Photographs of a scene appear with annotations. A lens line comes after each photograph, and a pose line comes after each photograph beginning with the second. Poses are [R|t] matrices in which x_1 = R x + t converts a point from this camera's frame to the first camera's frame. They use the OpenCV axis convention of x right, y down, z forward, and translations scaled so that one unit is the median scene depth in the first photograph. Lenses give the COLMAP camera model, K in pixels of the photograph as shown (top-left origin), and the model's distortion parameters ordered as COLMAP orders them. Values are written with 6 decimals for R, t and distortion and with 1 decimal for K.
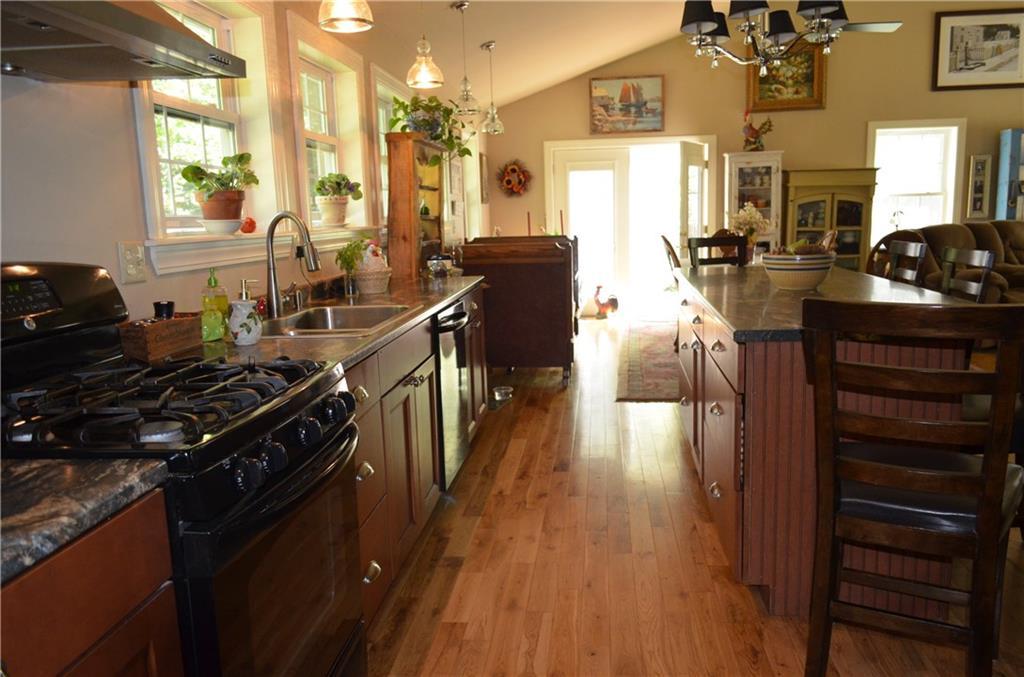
lens RADIAL K [[796.8, 0, 511.2], [0, 796.8, 340.3], [0, 0, 1]] dist [-0.002328, -0.004569]
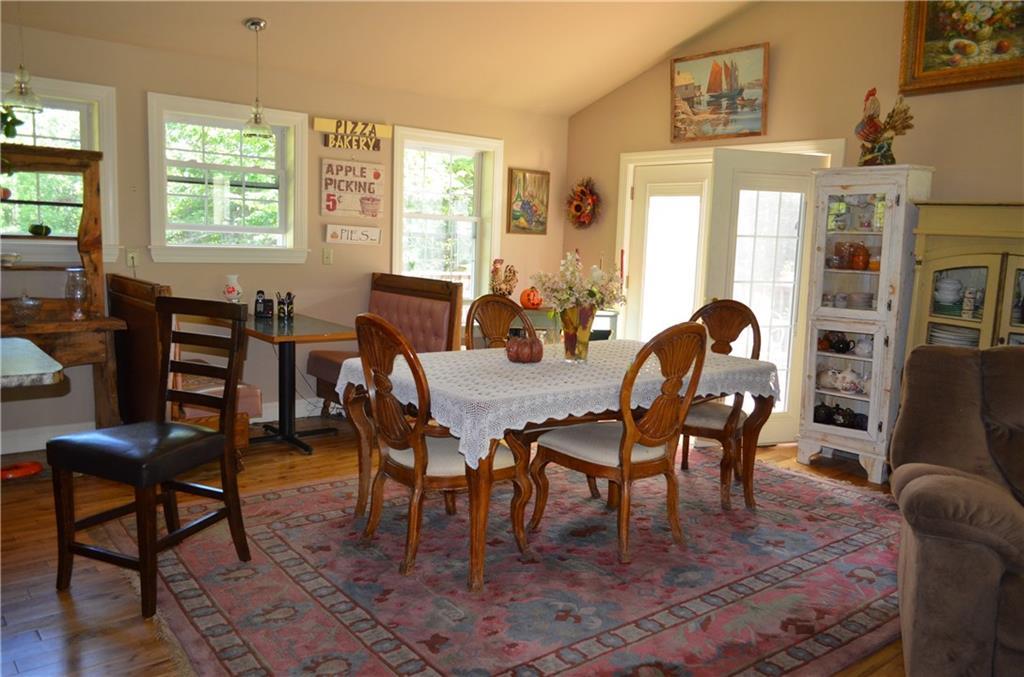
lens RADIAL K [[796.8, 0, 519.1], [0, 796.8, 341.8], [0, 0, 1]] dist [-0.002328, -0.004569]
pose [[0.712412, 0.149901, -0.685565, 0.505907], [-0.170159, 0.984665, 0.038478, -0.097034], [0.680819, 0.089243, 0.726994, 0.441018]]
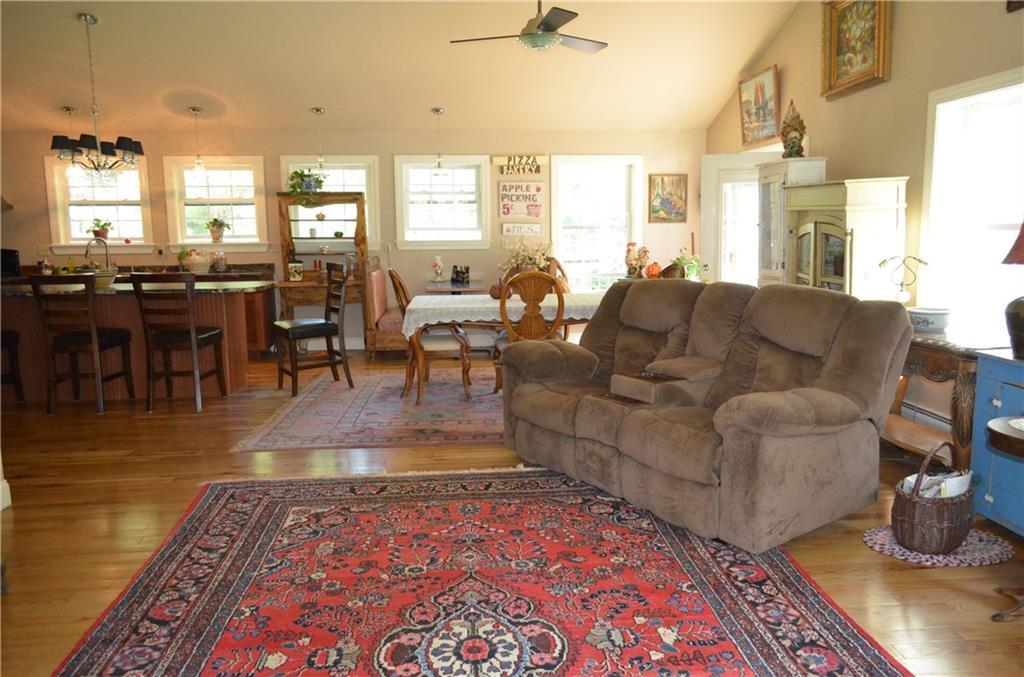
lens RADIAL K [[796.8, 0, 512.5], [0, 796.8, 333.6], [0, 0, 1]] dist [-0.002328, -0.004569]
pose [[0.177017, 0.160576, -0.971020, 0.940670], [-0.152127, 0.979208, 0.134197, -0.139638], [0.972380, 0.123964, 0.197764, 0.622346]]
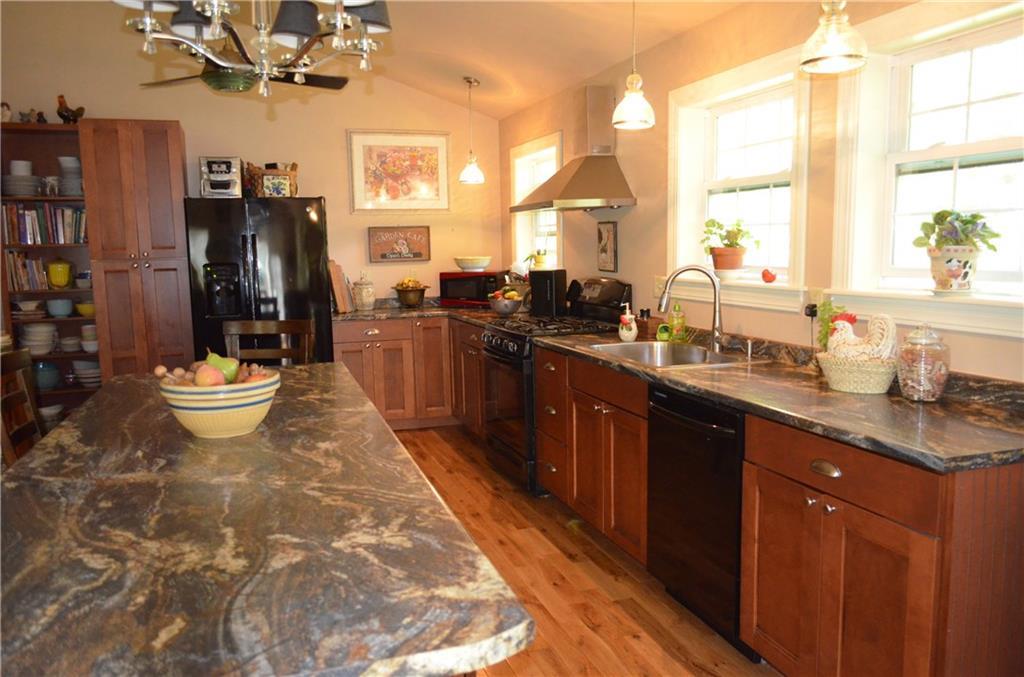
lens RADIAL K [[796.8, 0, 512.0], [0, 796.8, 340.7], [0, 0, 1]] dist [-0.002328, -0.004569]
pose [[-0.902165, 0.119549, -0.414496, 0.158346], [-0.002559, 0.959335, 0.282260, -0.126757], [0.431384, 0.255705, -0.865172, 0.633114]]
